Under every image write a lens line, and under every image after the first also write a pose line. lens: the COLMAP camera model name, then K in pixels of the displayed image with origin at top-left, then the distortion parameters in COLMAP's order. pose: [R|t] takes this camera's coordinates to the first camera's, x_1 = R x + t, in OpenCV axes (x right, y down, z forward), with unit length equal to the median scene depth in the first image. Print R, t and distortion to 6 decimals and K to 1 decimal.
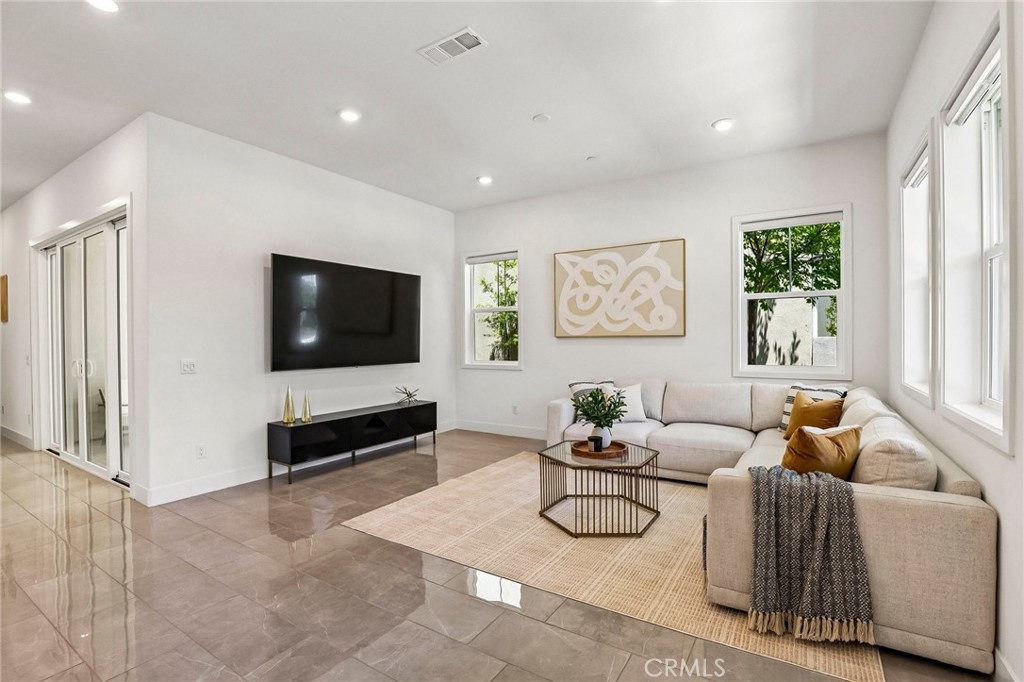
lens RADIAL K [[465.8, 0, 518.6], [0, 465.8, 339.3], [0, 0, 1]] dist [-0.027696, 0.003501]
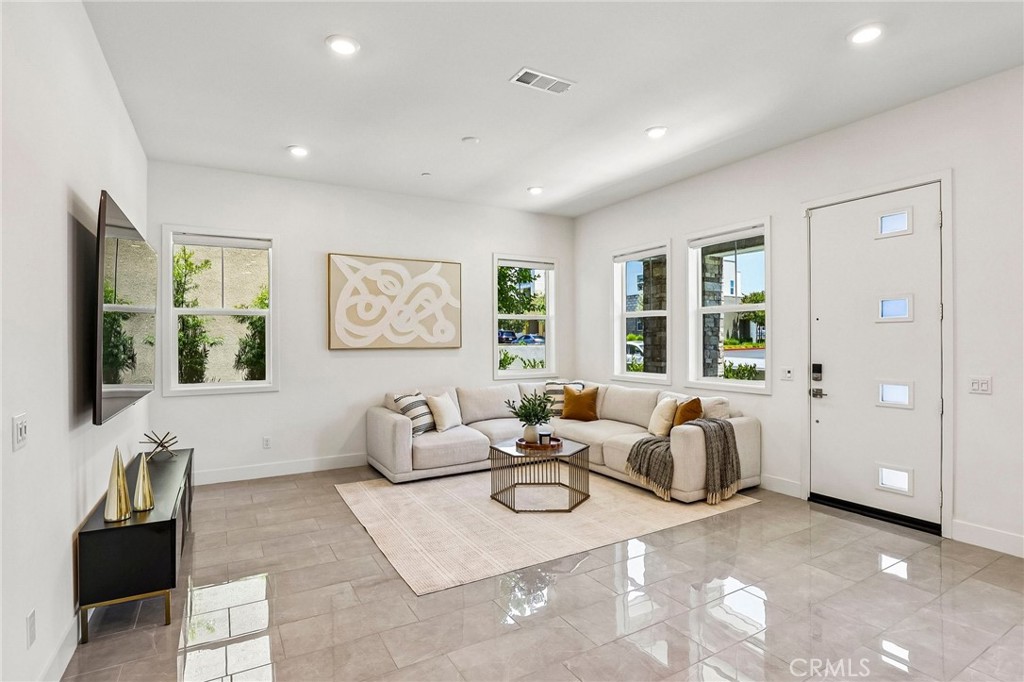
lens RADIAL K [[502.9, 0, 514.6], [0, 502.9, 340.5], [0, 0, 1]] dist [-0.031966, 0.000400]
pose [[0.466362, 0.004635, 0.884582, -0.646003], [0.002703, 0.999974, -0.006664, -0.015524], [-0.884590, 0.005499, 0.466337, 0.283169]]
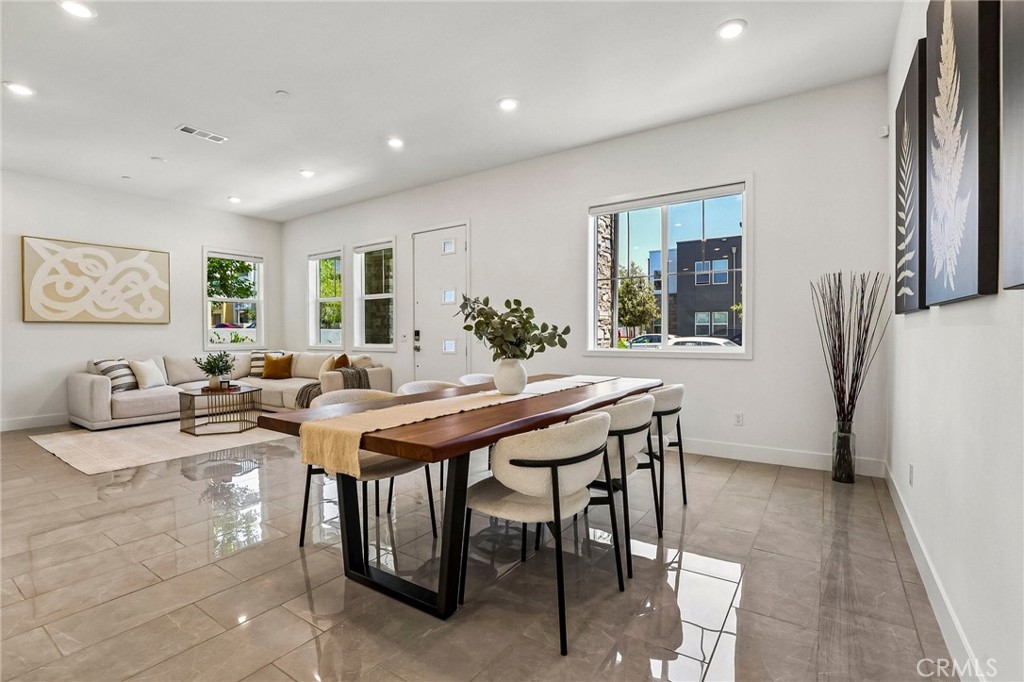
lens RADIAL K [[465.8, 0, 507.0], [0, 465.8, 340.6], [0, 0, 1]] dist [-0.027696, 0.003501]
pose [[0.050420, -0.008575, 0.998691, -0.902138], [0.004719, 0.999954, 0.008347, 0.035017], [-0.998717, 0.004292, 0.050459, -0.066095]]
